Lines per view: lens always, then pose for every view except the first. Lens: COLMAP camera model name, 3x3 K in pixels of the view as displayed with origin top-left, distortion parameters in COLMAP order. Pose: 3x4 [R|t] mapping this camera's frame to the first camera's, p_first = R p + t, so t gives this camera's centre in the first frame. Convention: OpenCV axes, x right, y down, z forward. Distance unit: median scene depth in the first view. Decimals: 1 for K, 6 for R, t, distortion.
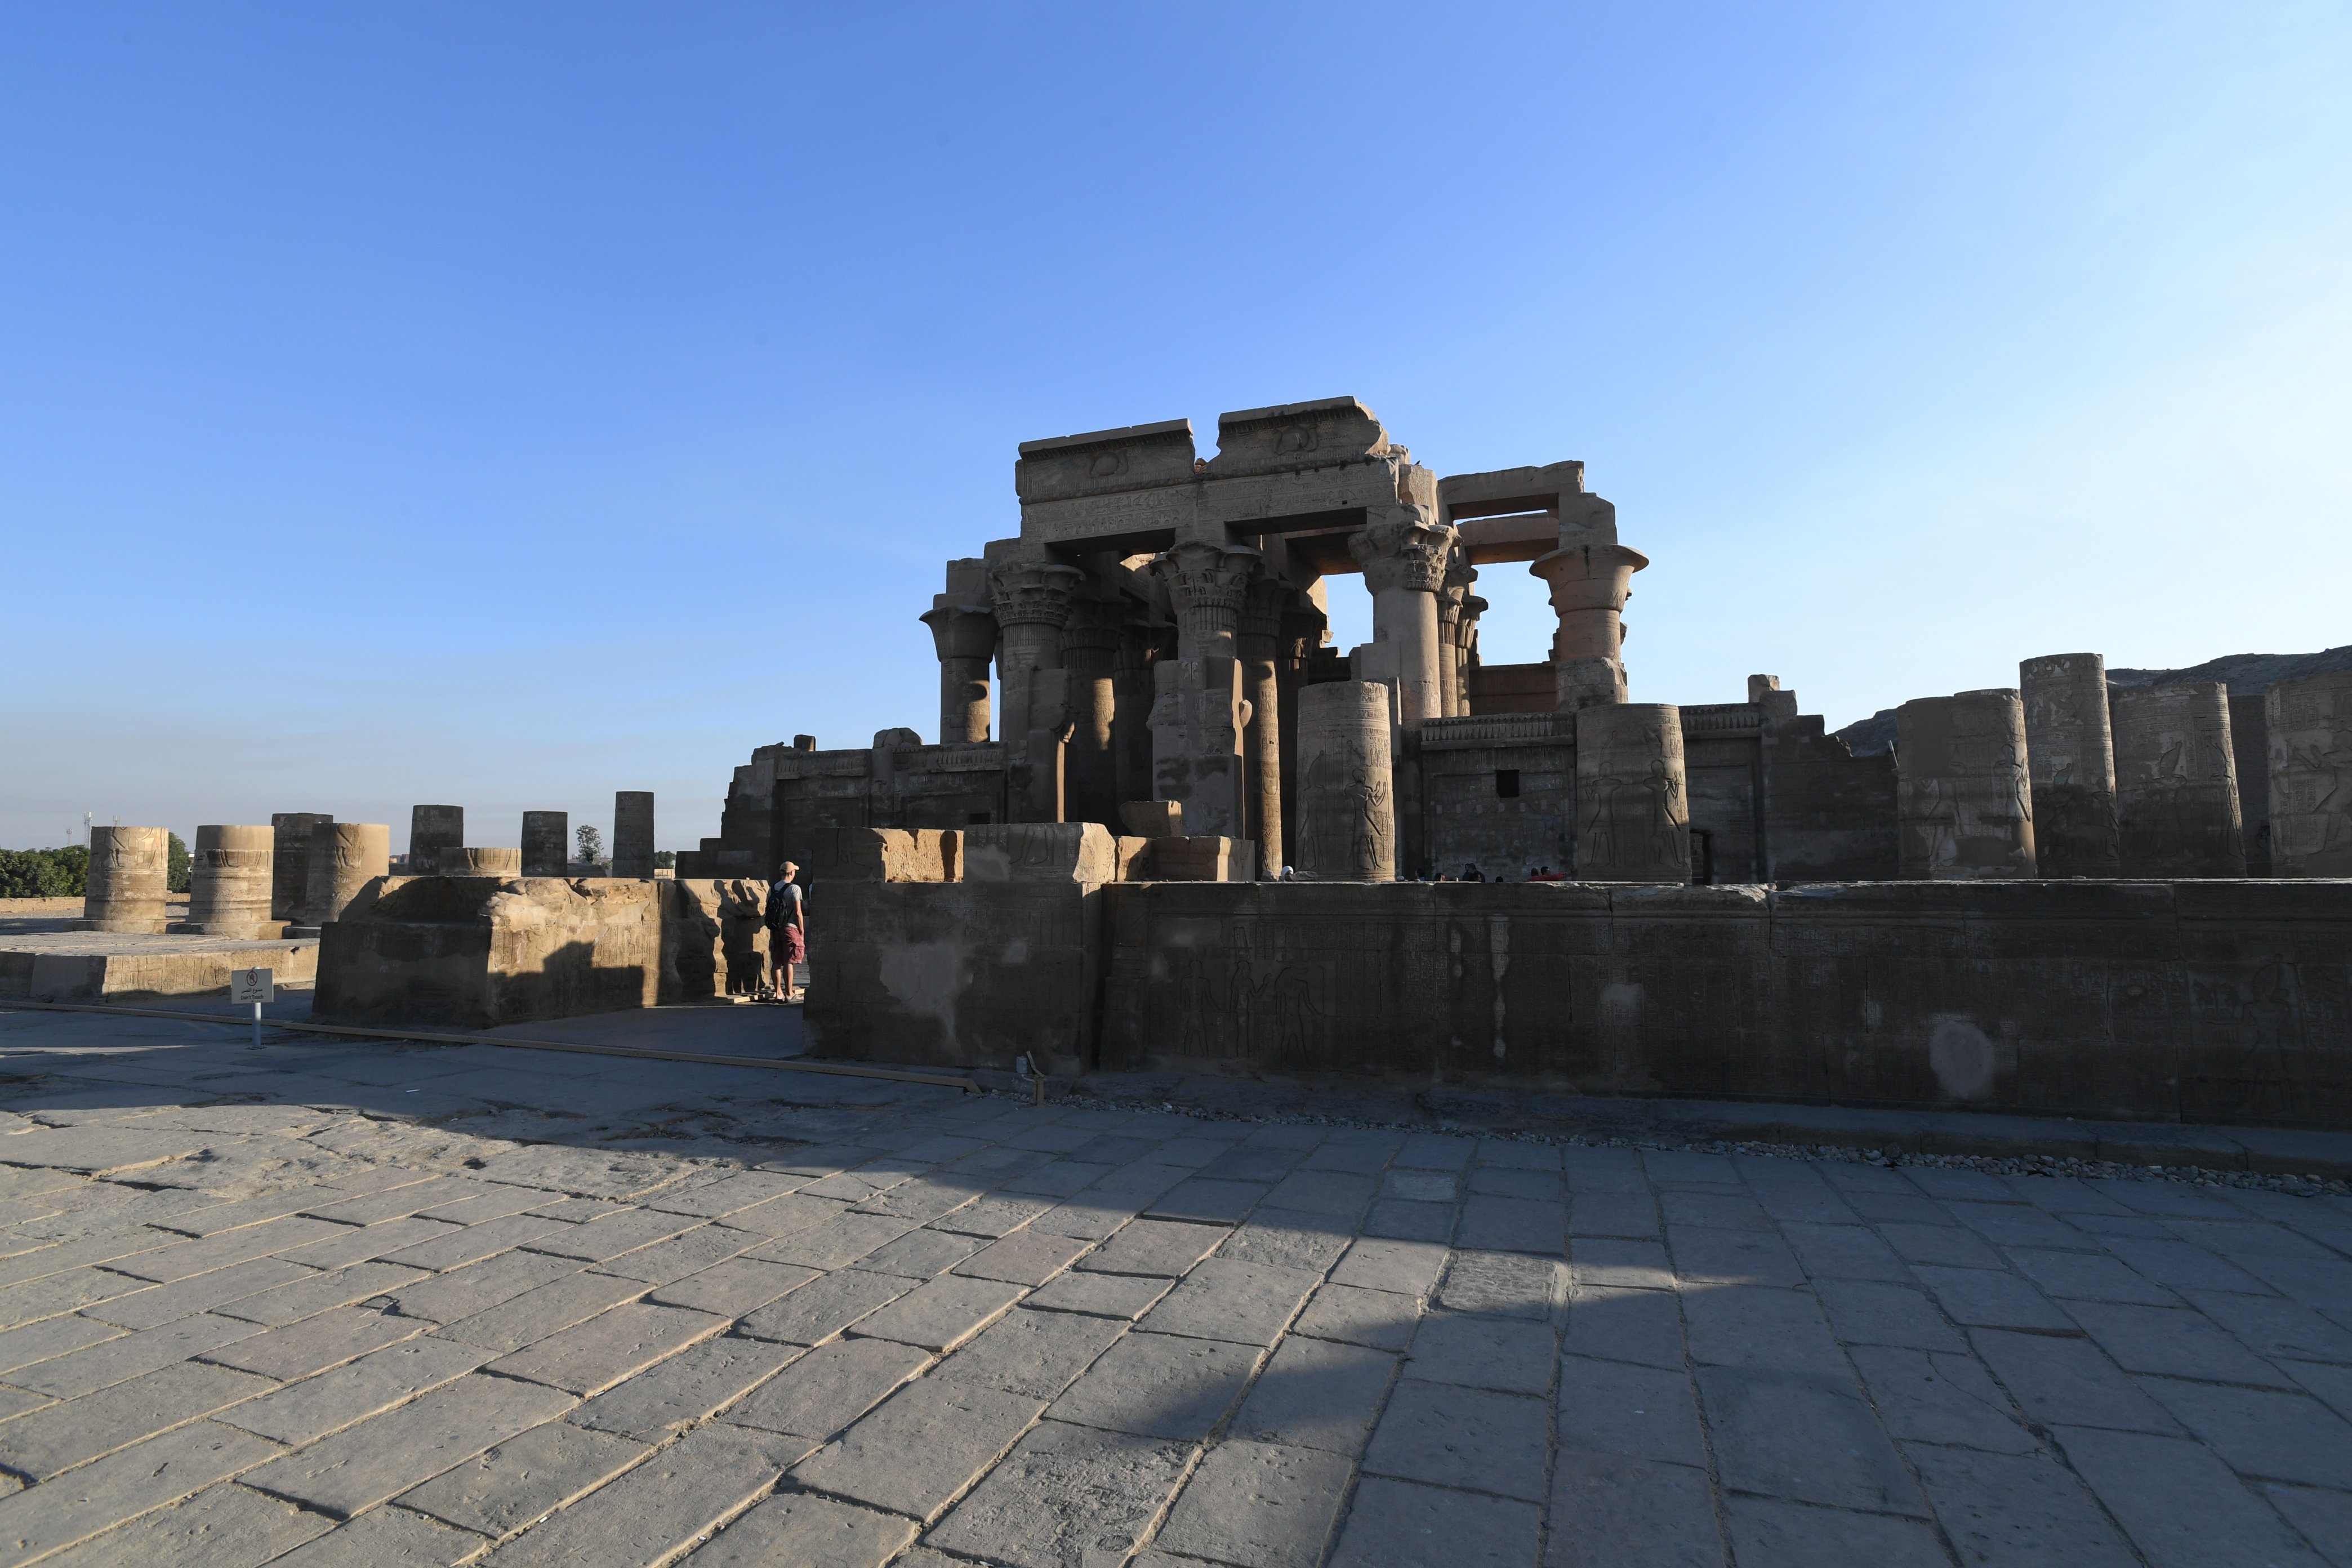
lens RADIAL K [[1176.7, 0, 1169.1], [0, 1176.7, 792.5], [0, 0, 1]] dist [-0.081694, 0.033286]
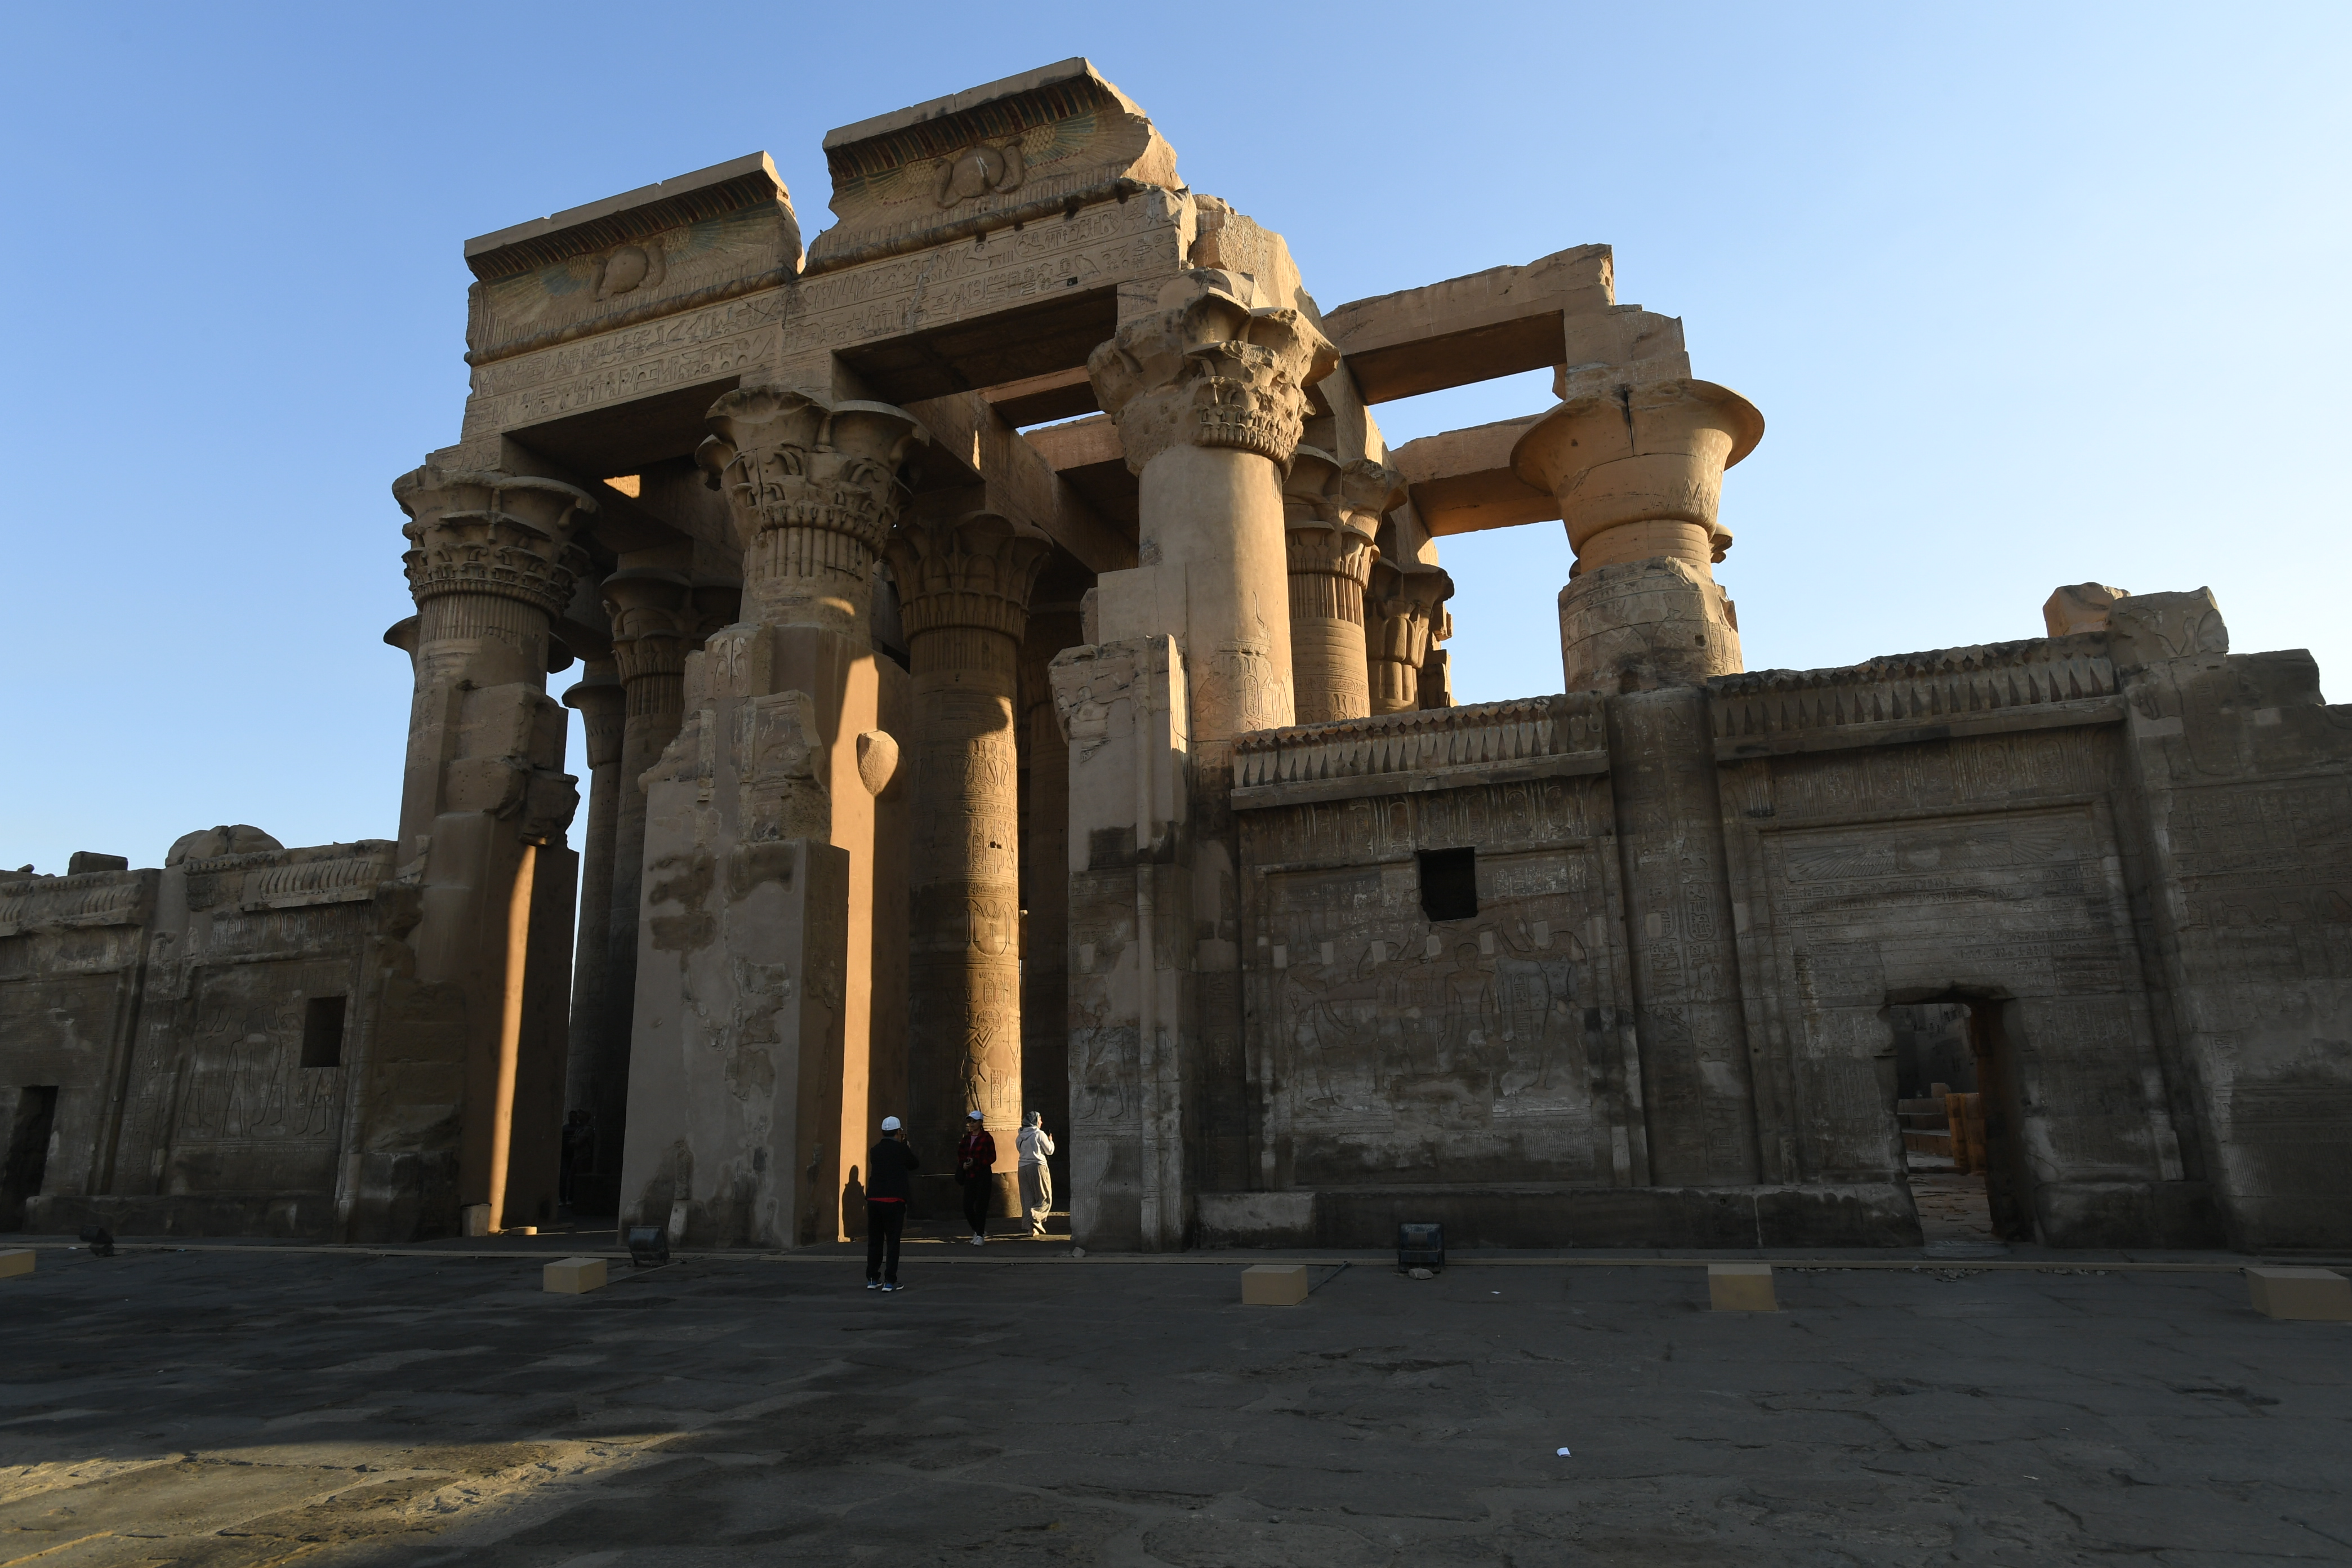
lens RADIAL K [[1409.6, 0, 1176.0], [0, 1409.6, 784.0], [0, 0, 1]] dist [-0.058530, 0.053469]
pose [[0.999842, -0.017279, -0.004267, 0.185956], [0.016352, 0.986465, -0.163154, 0.031652], [0.007029, 0.163058, 0.986591, 0.490008]]
